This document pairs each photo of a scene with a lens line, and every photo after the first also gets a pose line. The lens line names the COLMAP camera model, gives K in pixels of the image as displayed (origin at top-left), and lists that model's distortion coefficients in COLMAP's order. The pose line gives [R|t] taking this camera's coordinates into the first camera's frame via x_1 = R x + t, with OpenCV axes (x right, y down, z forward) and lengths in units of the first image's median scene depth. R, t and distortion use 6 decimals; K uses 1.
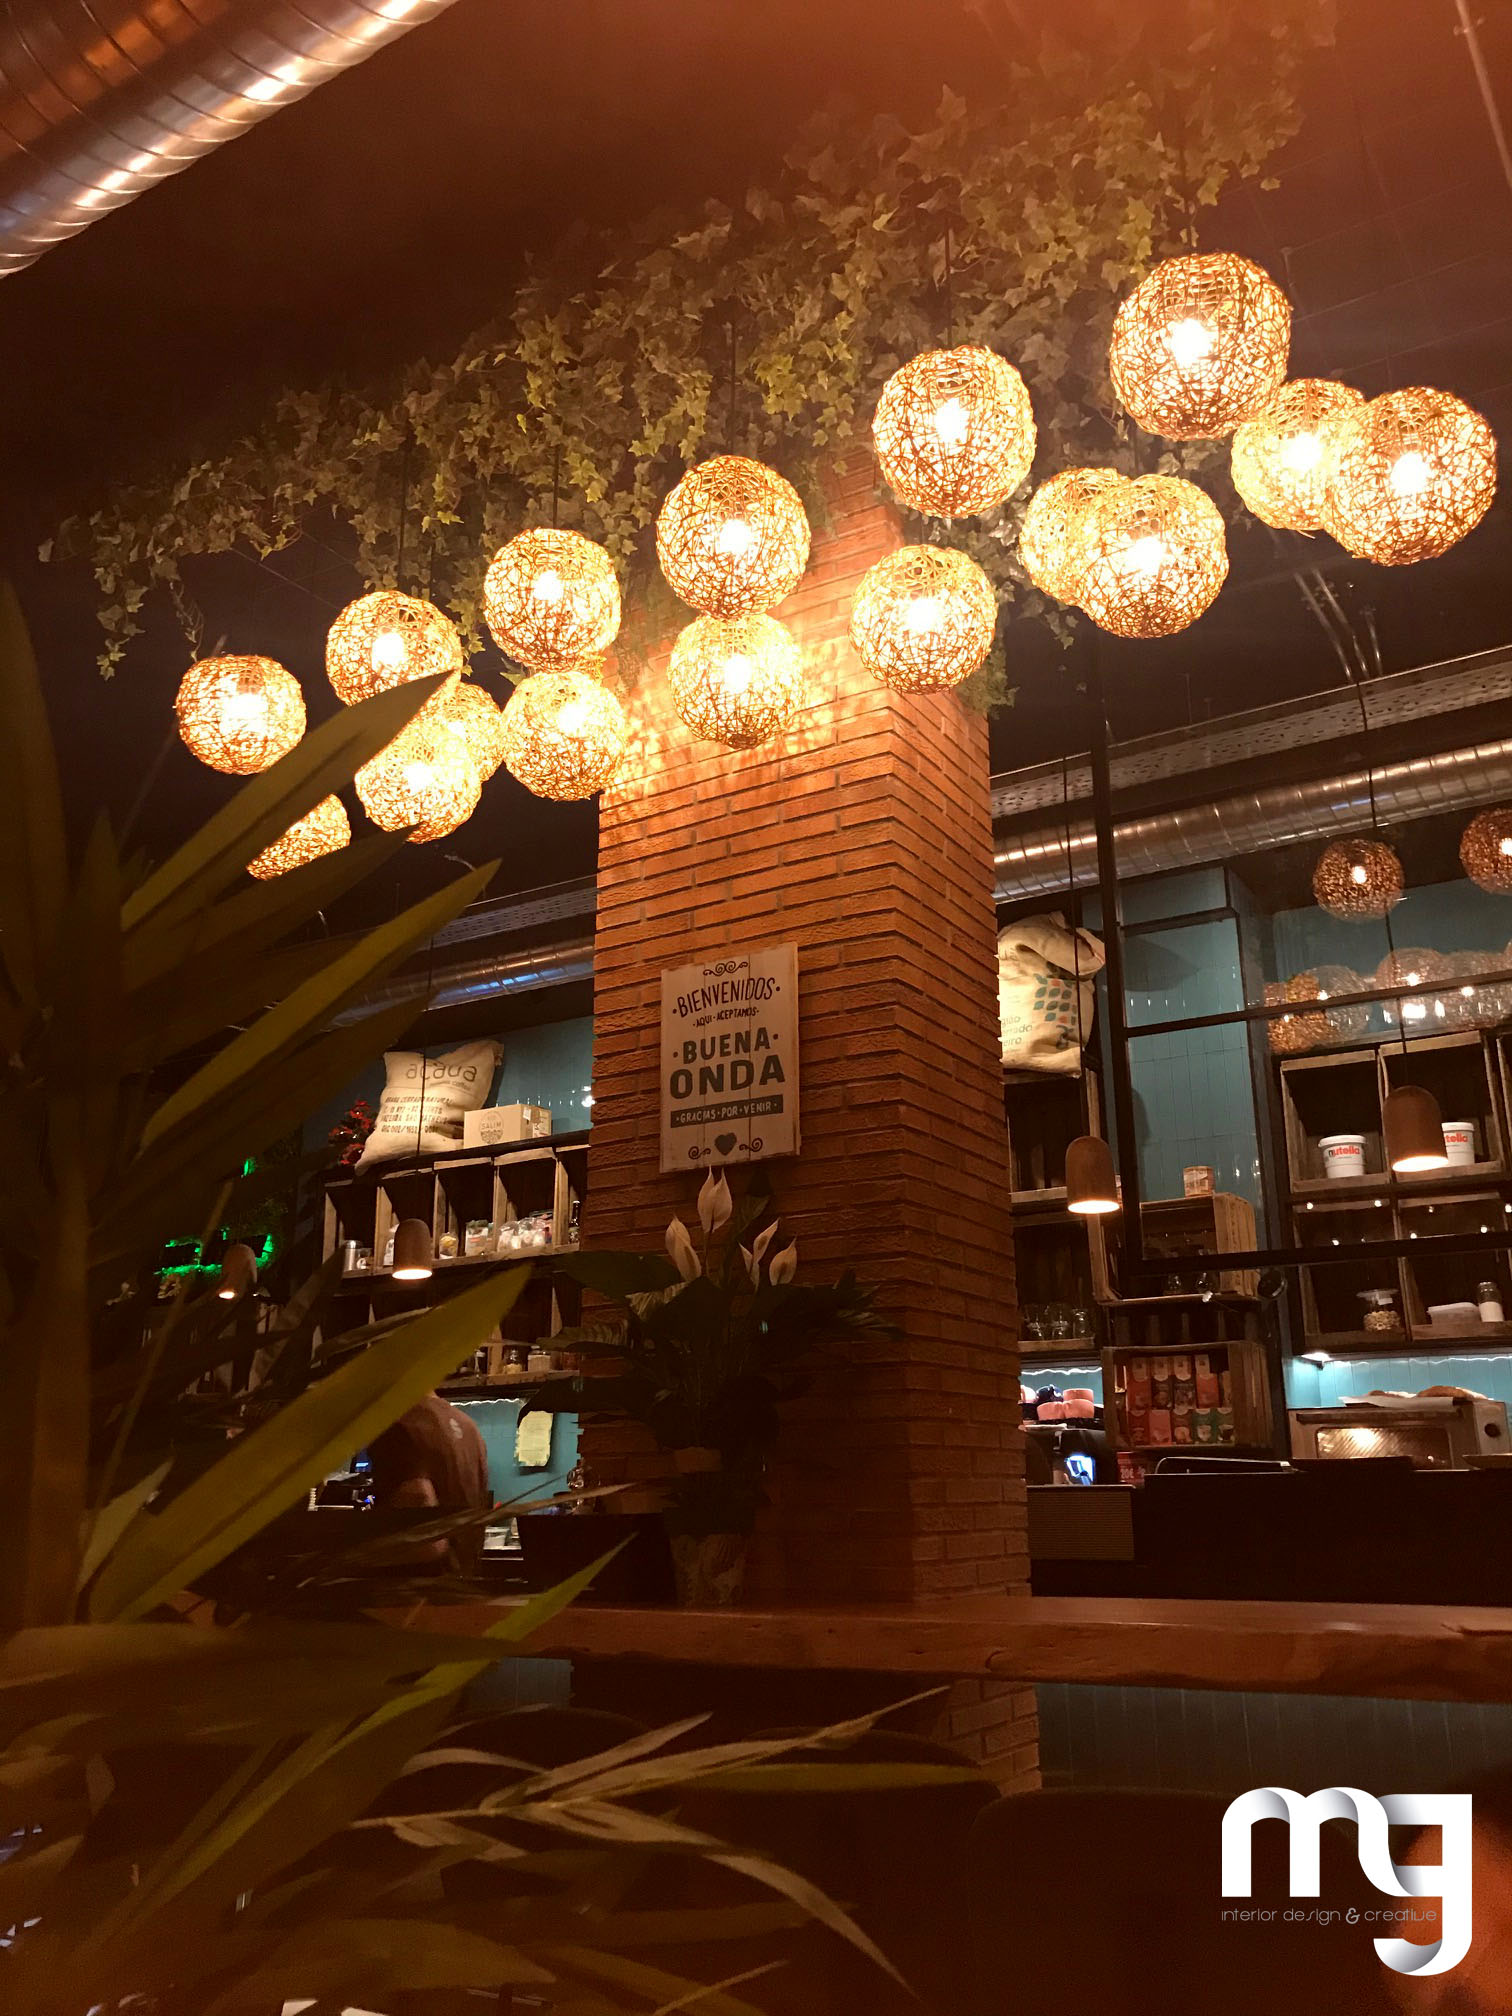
lens RADIAL K [[1633.3, 0, 761.2], [0, 1633.3, 1004.2], [0, 0, 1]] dist [0.046824, -0.170272]
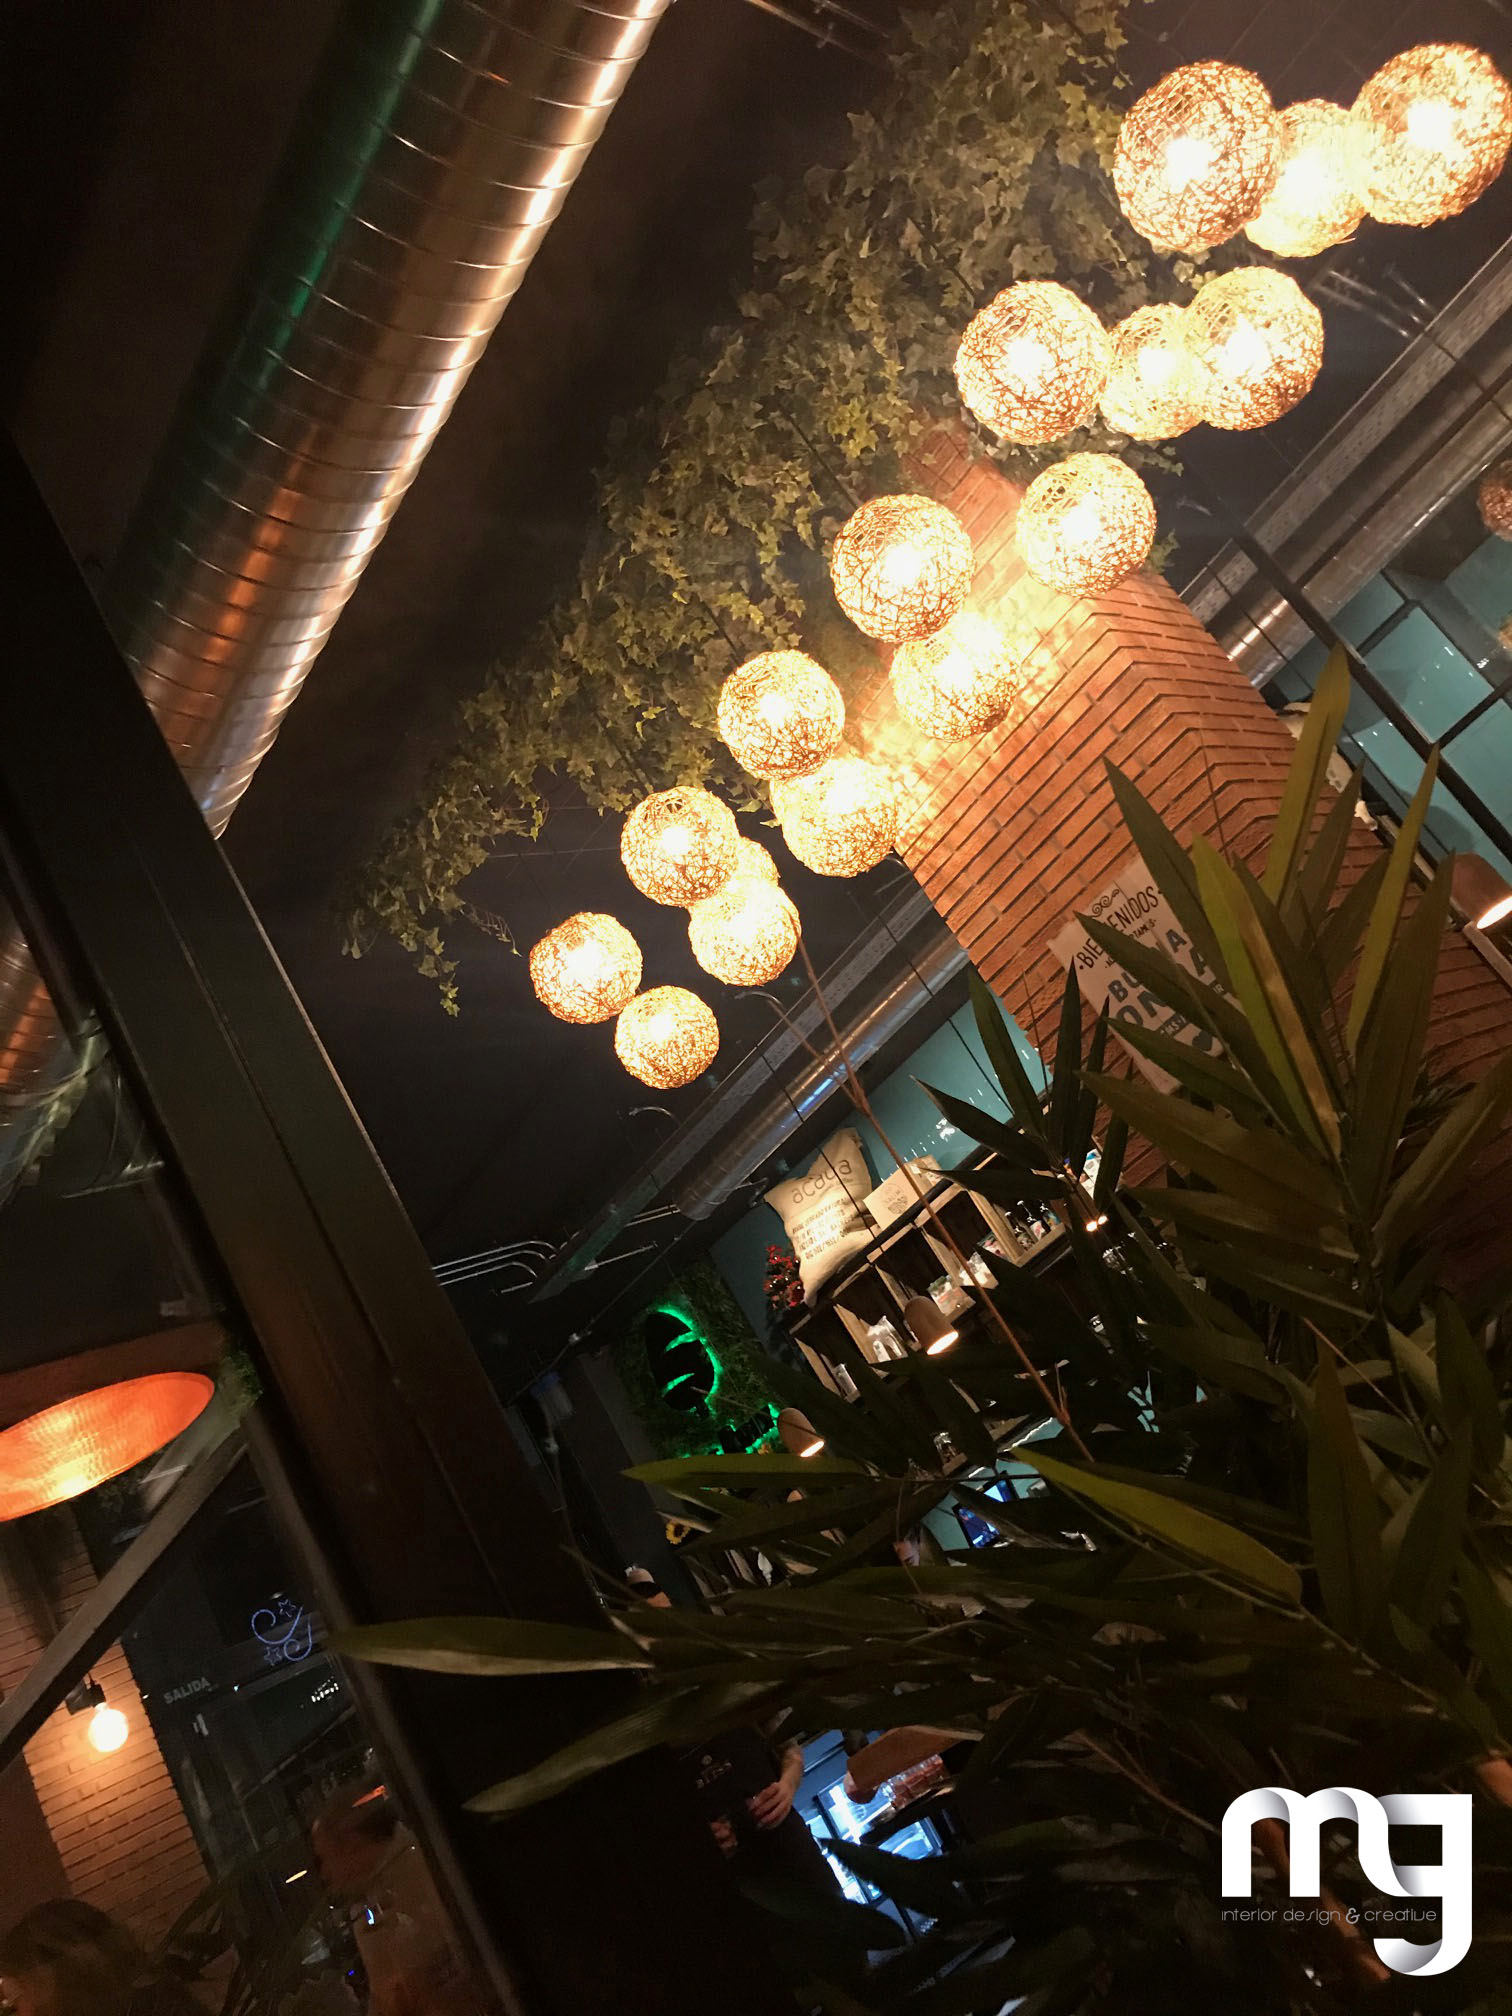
lens RADIAL K [[1621.0, 0, 753.2], [0, 1621.0, 986.3], [0, 0, 1]] dist [-0.008061, -0.010618]
pose [[0.818515, -0.559663, -0.129654, -0.097789], [0.554628, 0.828659, -0.075579, -0.024297], [0.149738, -0.010047, 0.988675, -0.067045]]
